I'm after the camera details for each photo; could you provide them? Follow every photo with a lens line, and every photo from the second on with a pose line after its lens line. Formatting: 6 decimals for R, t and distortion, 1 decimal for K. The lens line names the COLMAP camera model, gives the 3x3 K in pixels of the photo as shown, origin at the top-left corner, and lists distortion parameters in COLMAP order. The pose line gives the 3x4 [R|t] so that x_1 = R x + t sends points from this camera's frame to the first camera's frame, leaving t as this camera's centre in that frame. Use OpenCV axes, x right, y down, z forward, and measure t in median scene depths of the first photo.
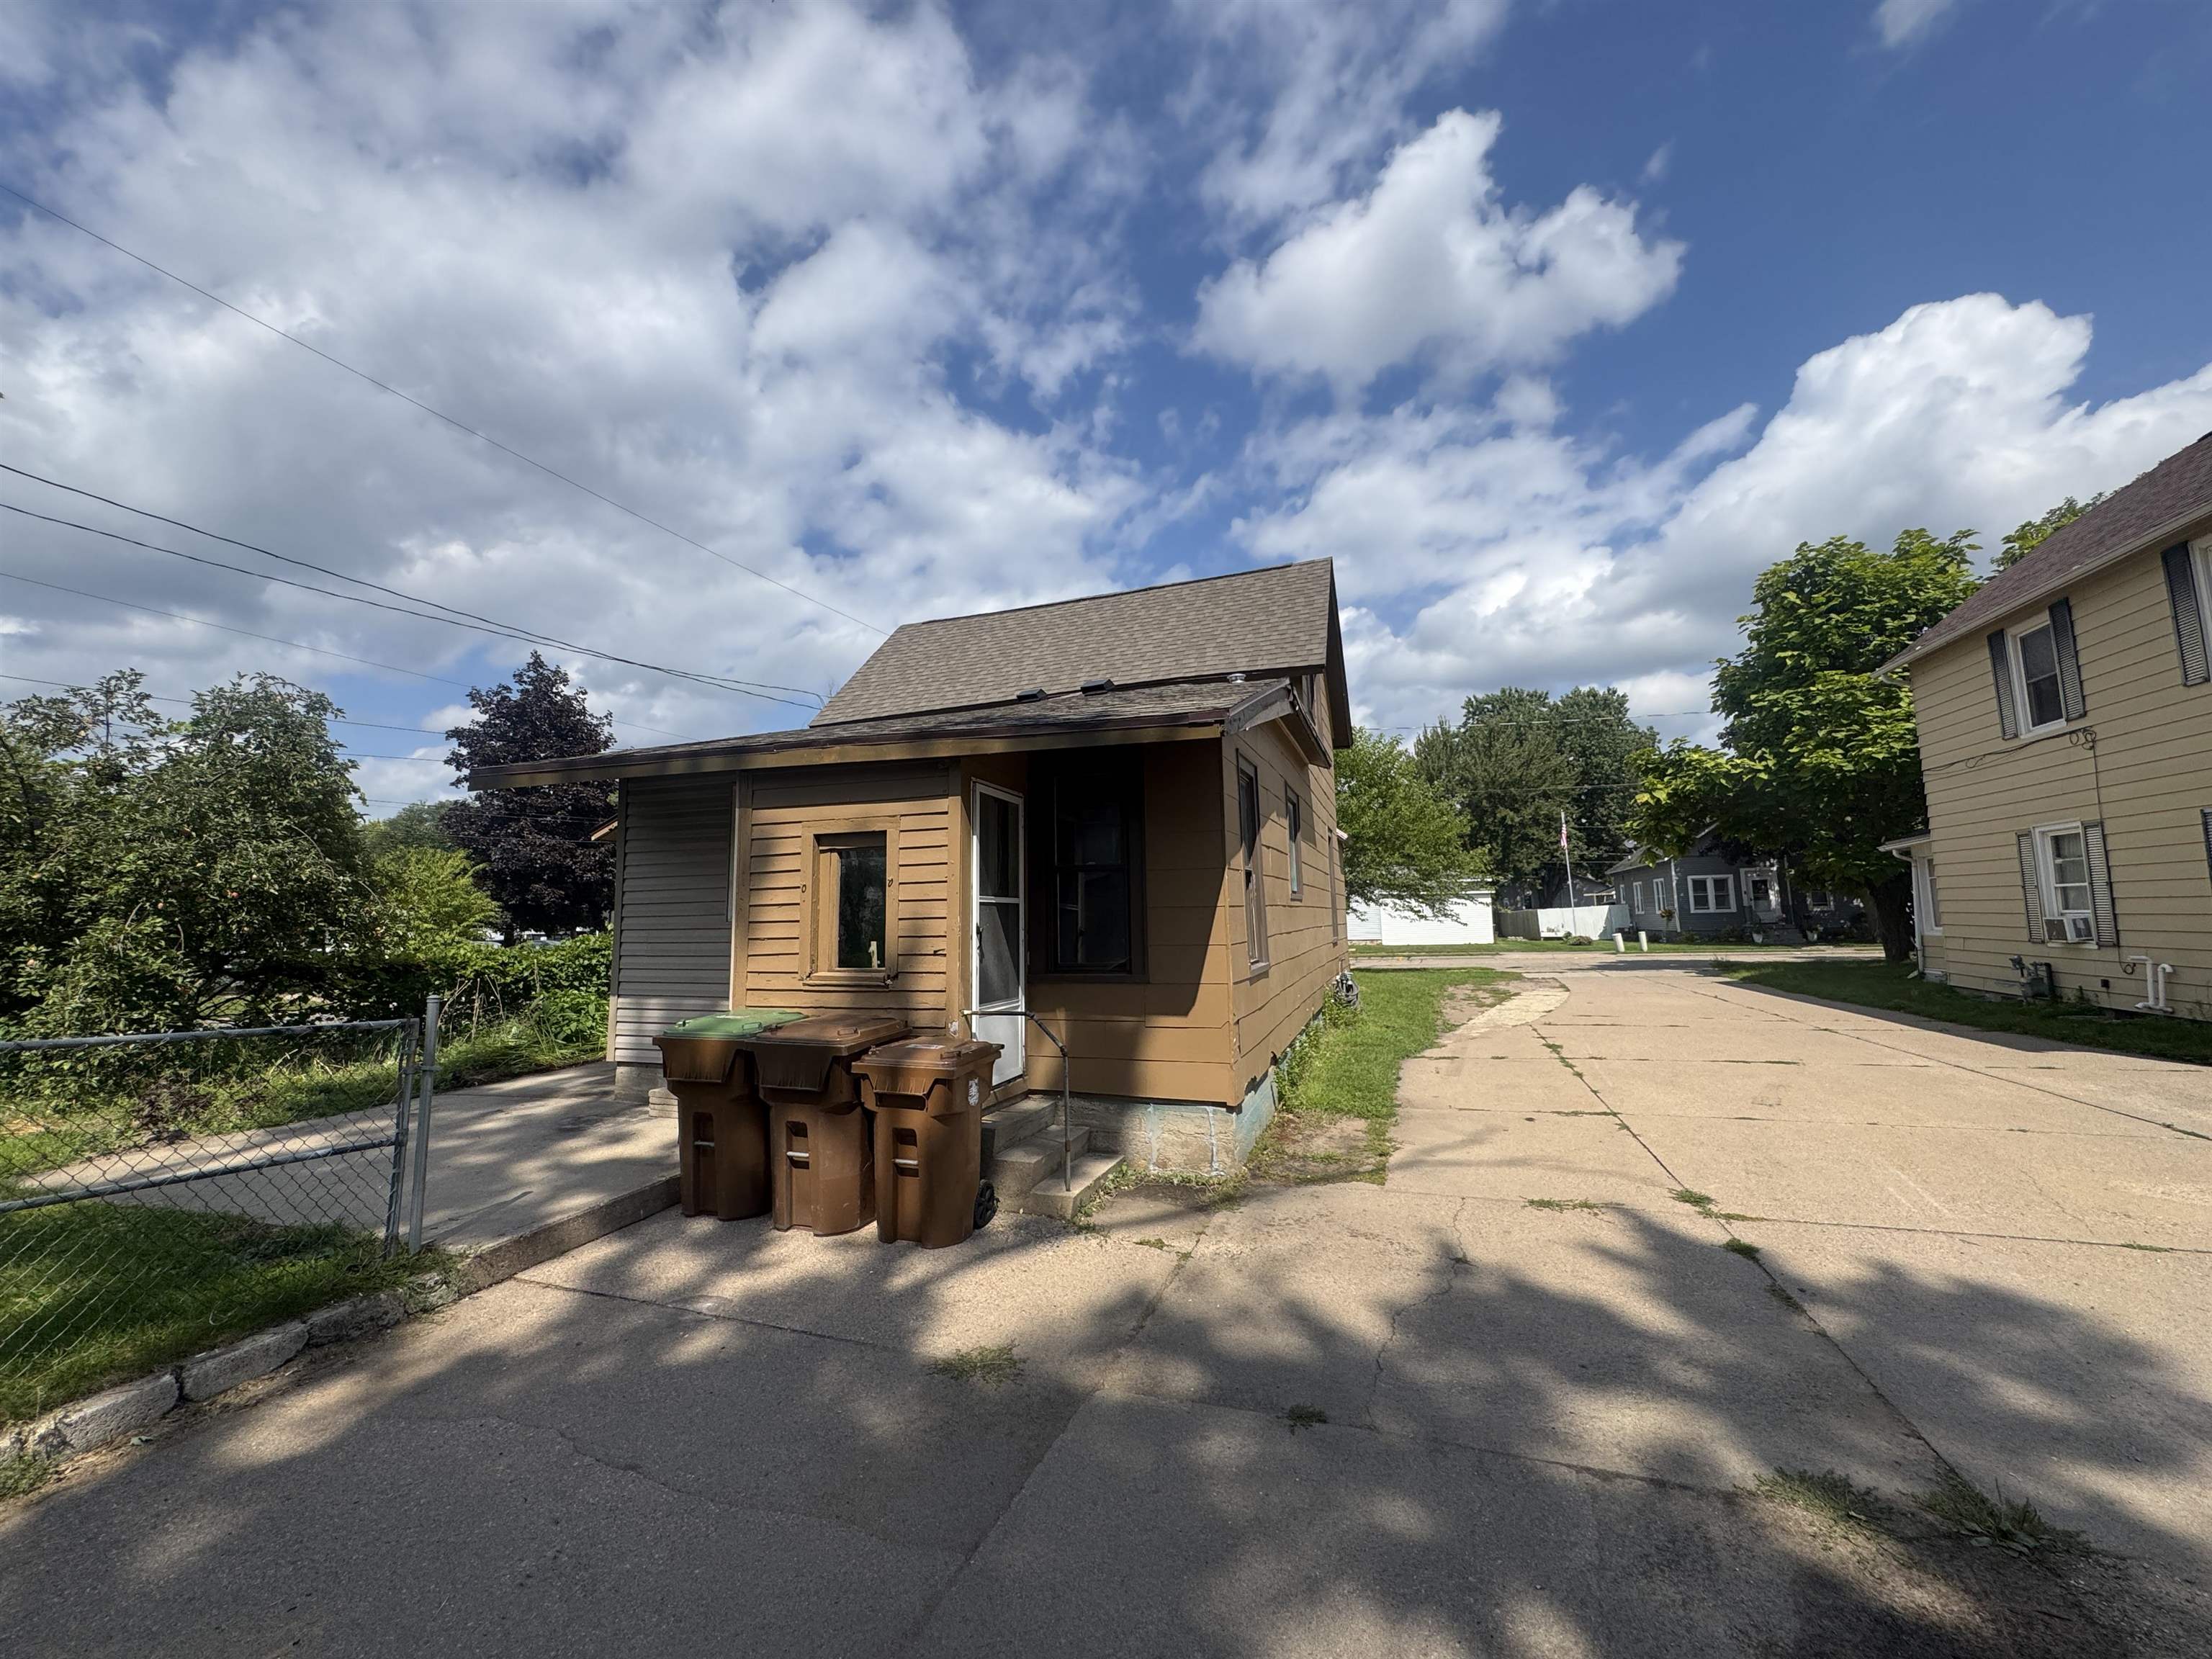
lens RADIAL K [[880.2, 0, 1103.5], [0, 880.2, 830.9], [0, 0, 1]] dist [-0.002024, 0.000043]
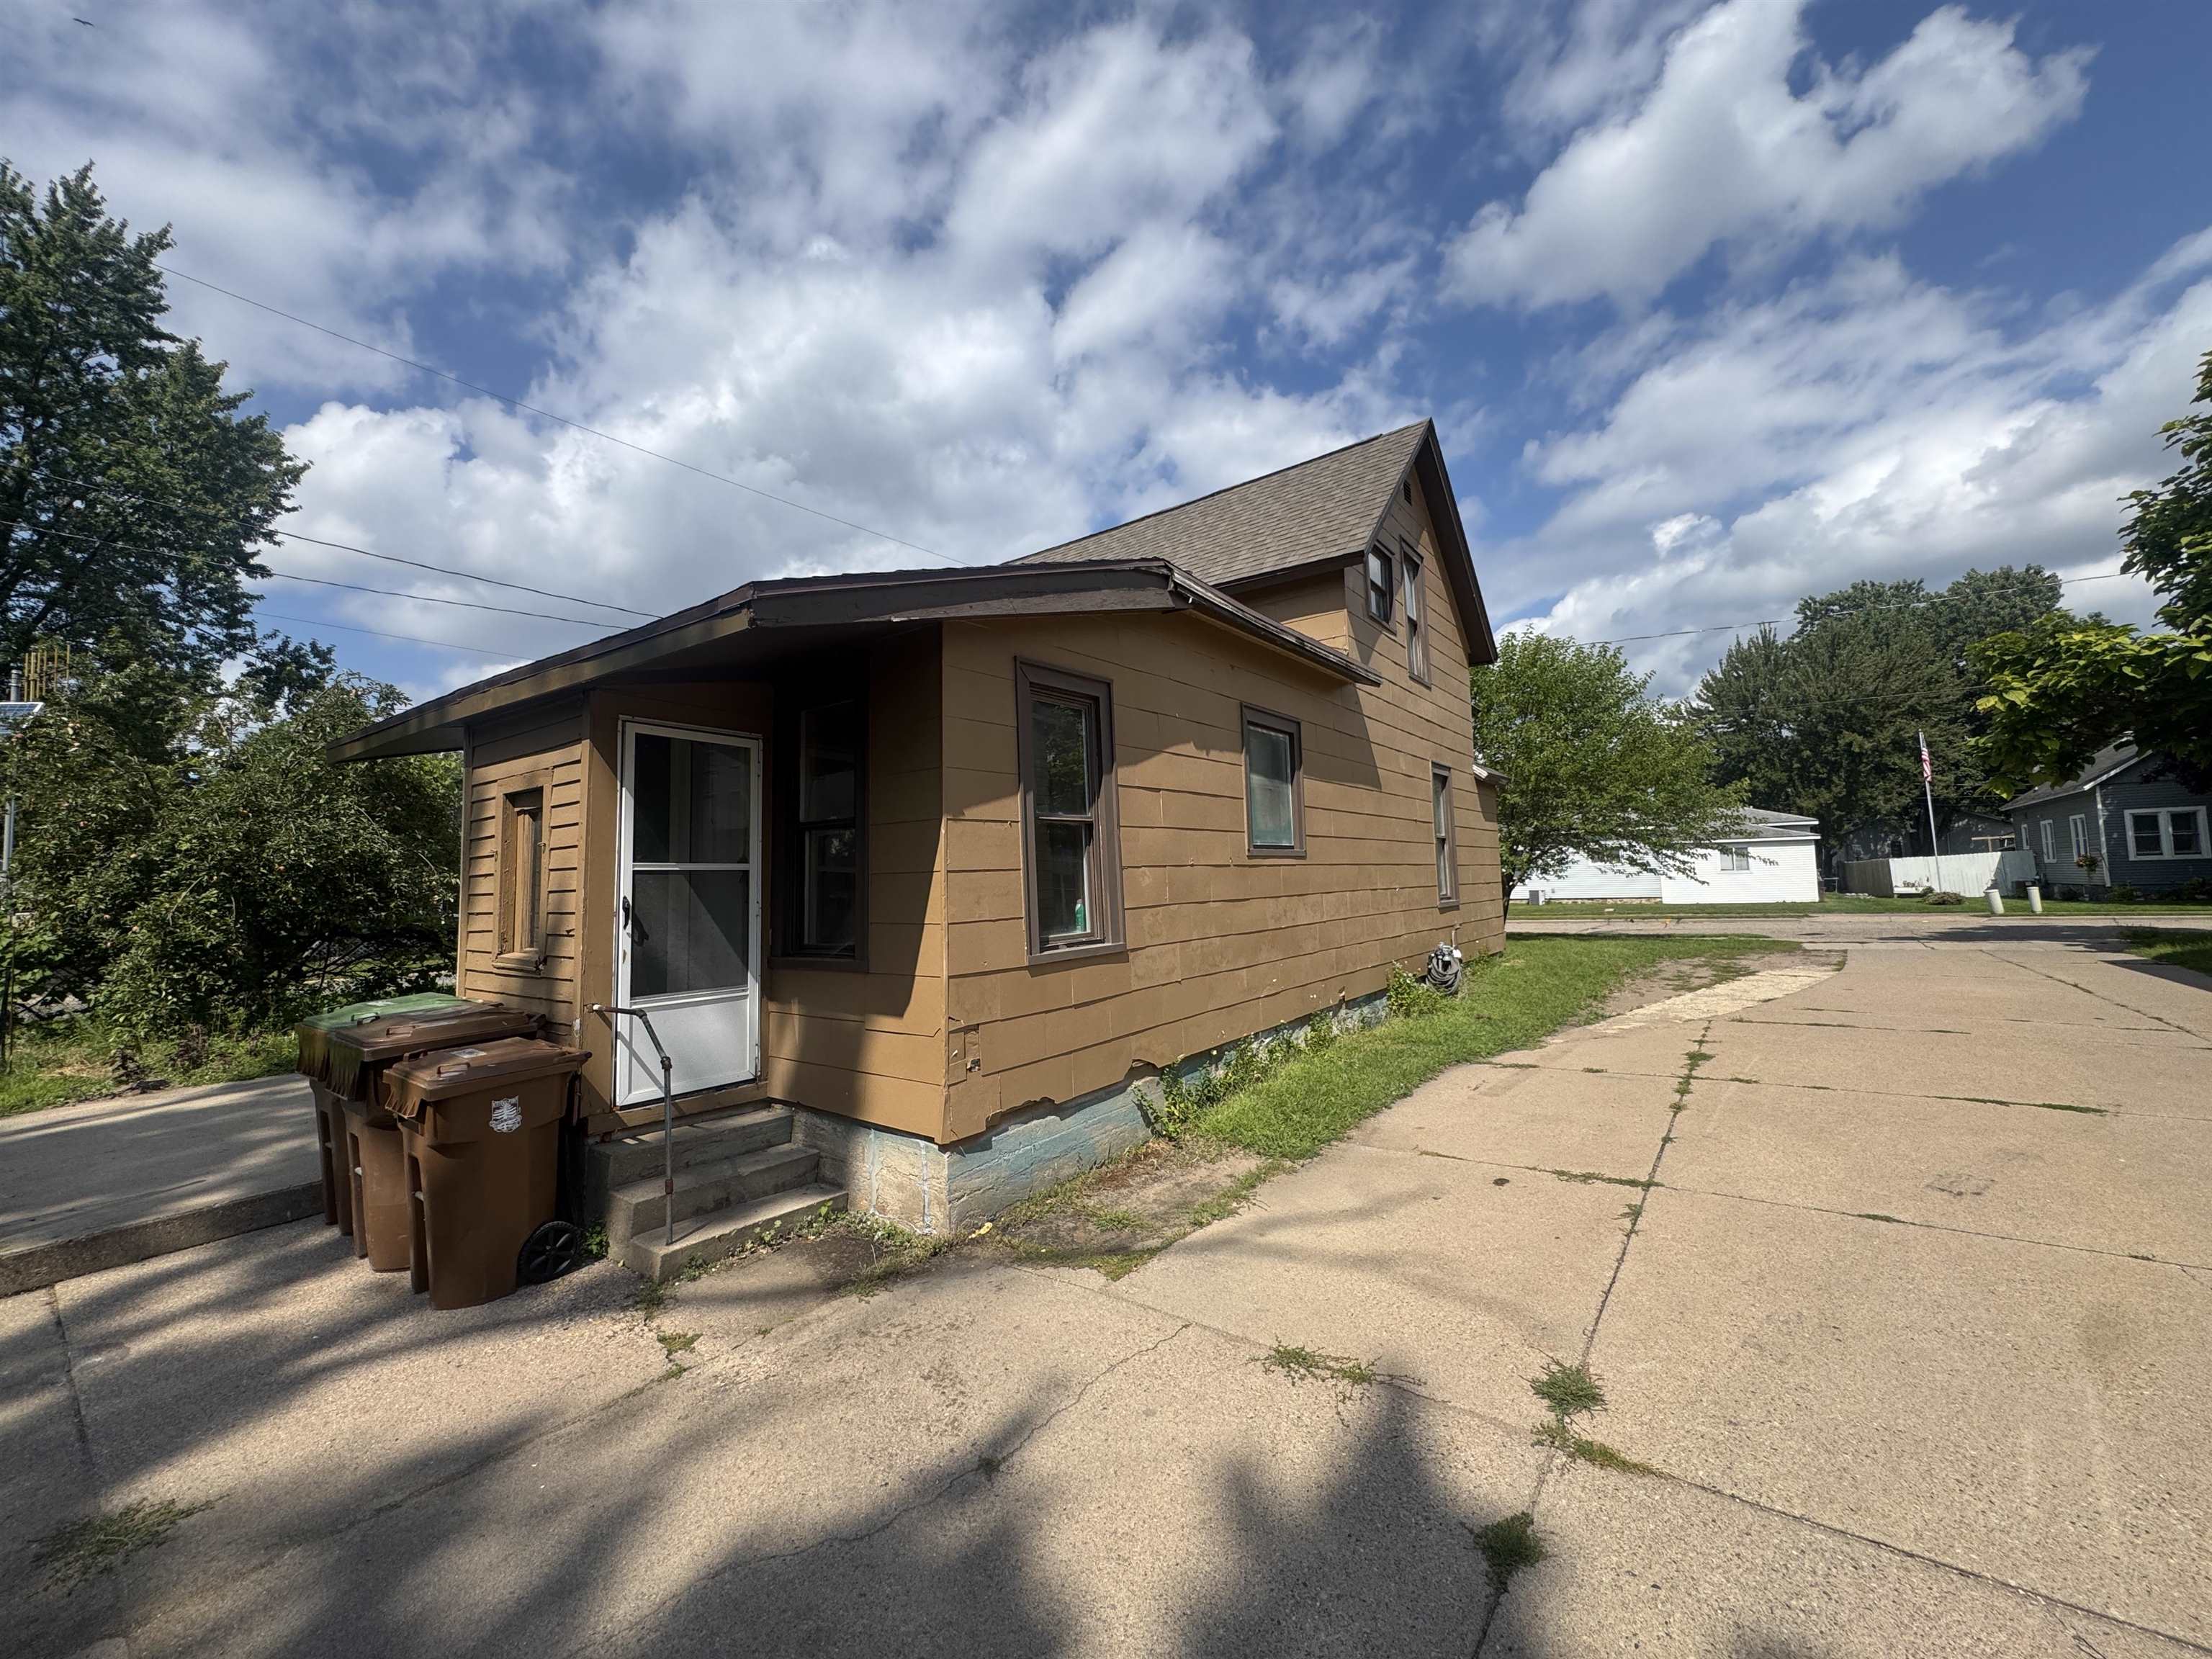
lens RADIAL K [[880.2, 0, 1103.5], [0, 880.2, 830.9], [0, 0, 1]] dist [-0.002024, 0.000043]
pose [[0.953598, -0.024878, -0.300054, 0.490233], [0.039502, 0.998304, 0.042772, 0.026321], [0.298481, -0.052640, 0.952963, 0.348524]]
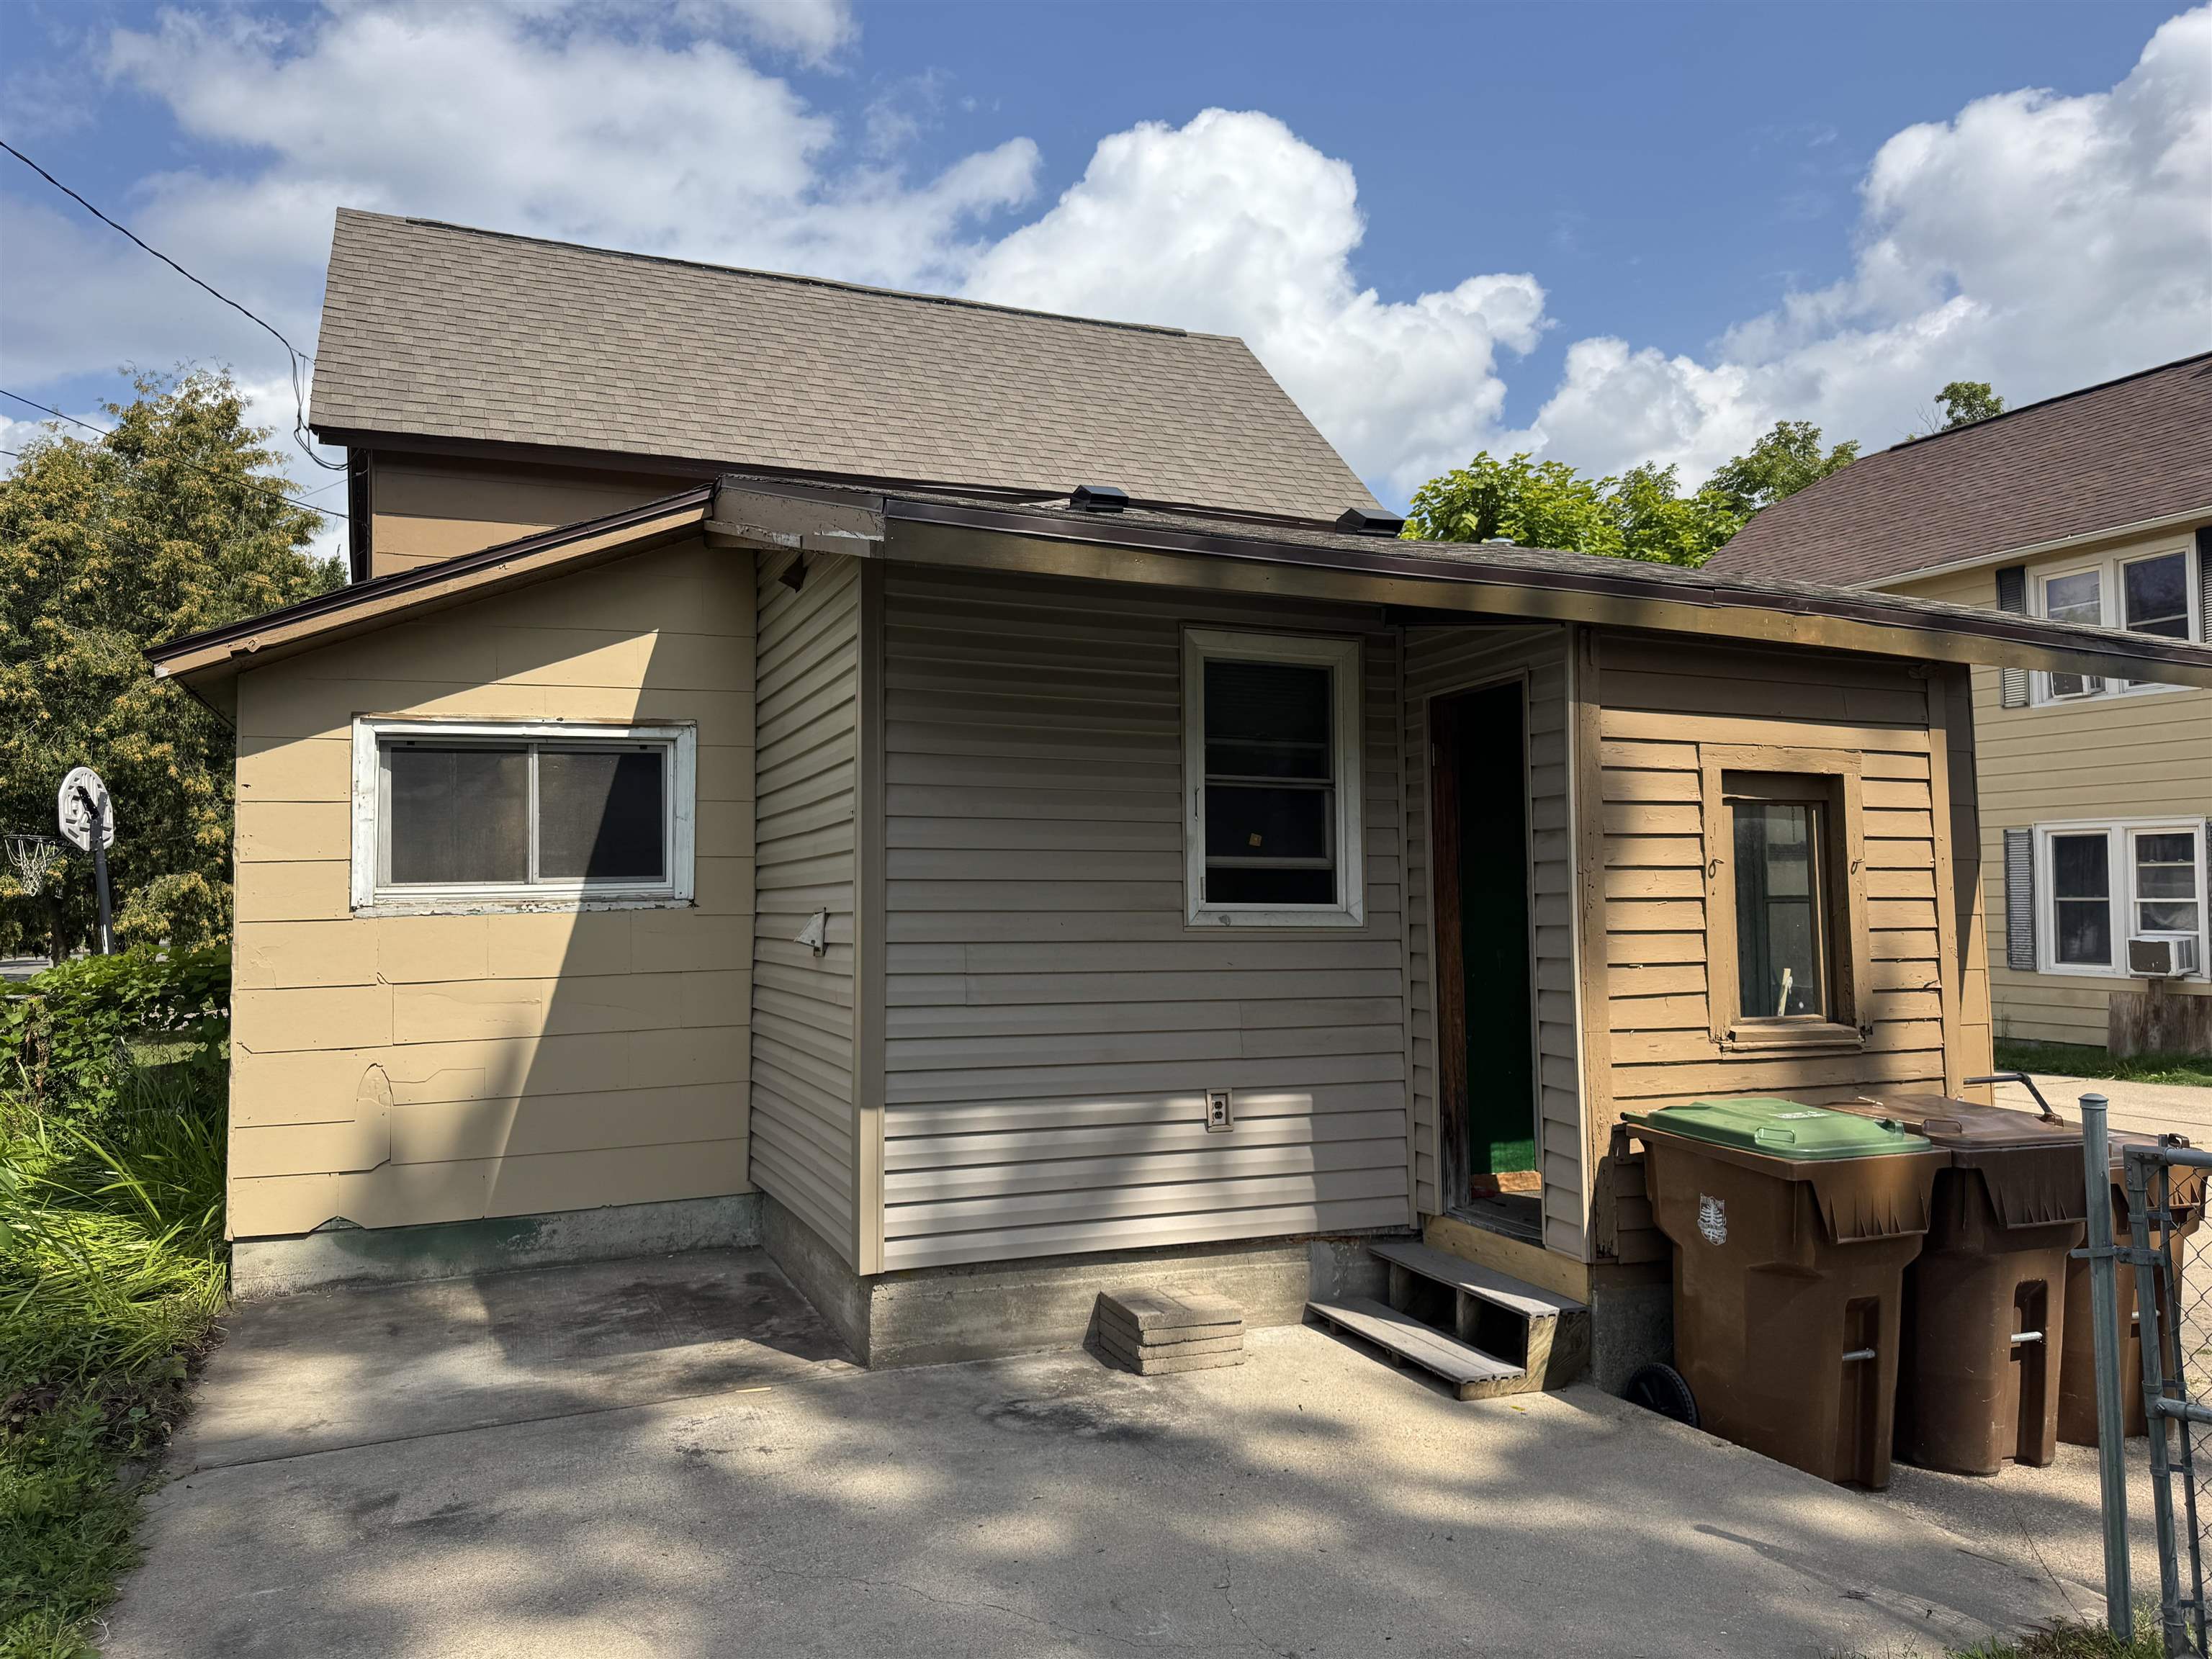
lens RADIAL K [[1624.7, 0, 1106.0], [0, 1624.7, 829.5], [0, 0, 1]] dist [0.056110, -0.072919]
pose [[0.726074, 0.048596, 0.685897, -1.270153], [-0.086158, 0.996068, 0.020632, 0.052092], [-0.682197, -0.074076, 0.727406, 0.530280]]
